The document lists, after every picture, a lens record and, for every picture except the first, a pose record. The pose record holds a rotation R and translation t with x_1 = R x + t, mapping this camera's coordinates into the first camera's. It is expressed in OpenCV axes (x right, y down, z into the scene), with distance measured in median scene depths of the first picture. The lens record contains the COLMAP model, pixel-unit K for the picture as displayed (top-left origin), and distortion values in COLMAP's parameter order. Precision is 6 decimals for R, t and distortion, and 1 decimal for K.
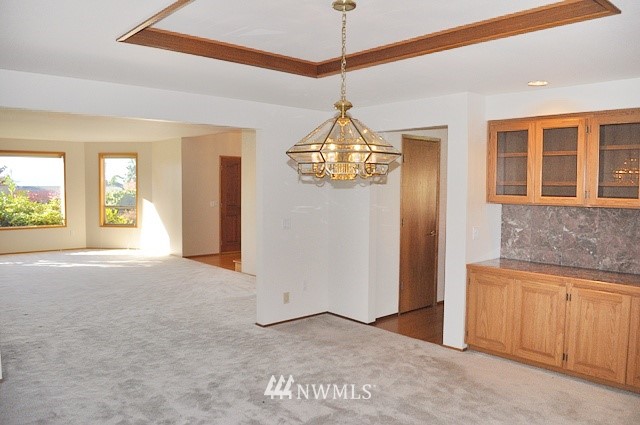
lens RADIAL K [[506.5, 0, 321.9], [0, 506.5, 211.7], [0, 0, 1]] dist [-0.076749, -0.005699]
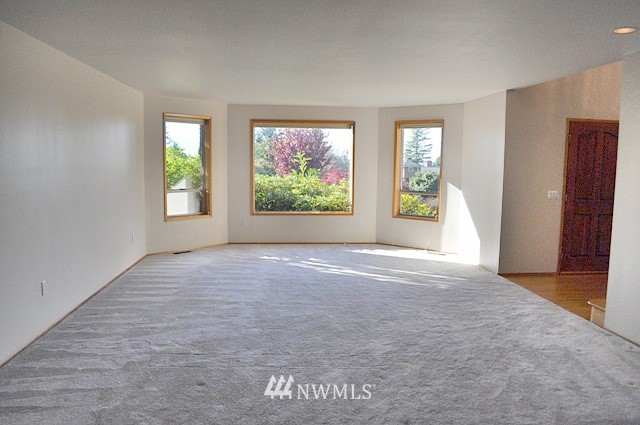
lens RADIAL K [[506.5, 0, 319.9], [0, 506.5, 215.3], [0, 0, 1]] dist [-0.076749, -0.005699]
pose [[0.808974, 0.064578, -0.584287, -0.080303], [-0.039487, 0.997672, 0.055595, -0.012431], [0.586517, -0.021903, 0.809641, 0.305782]]
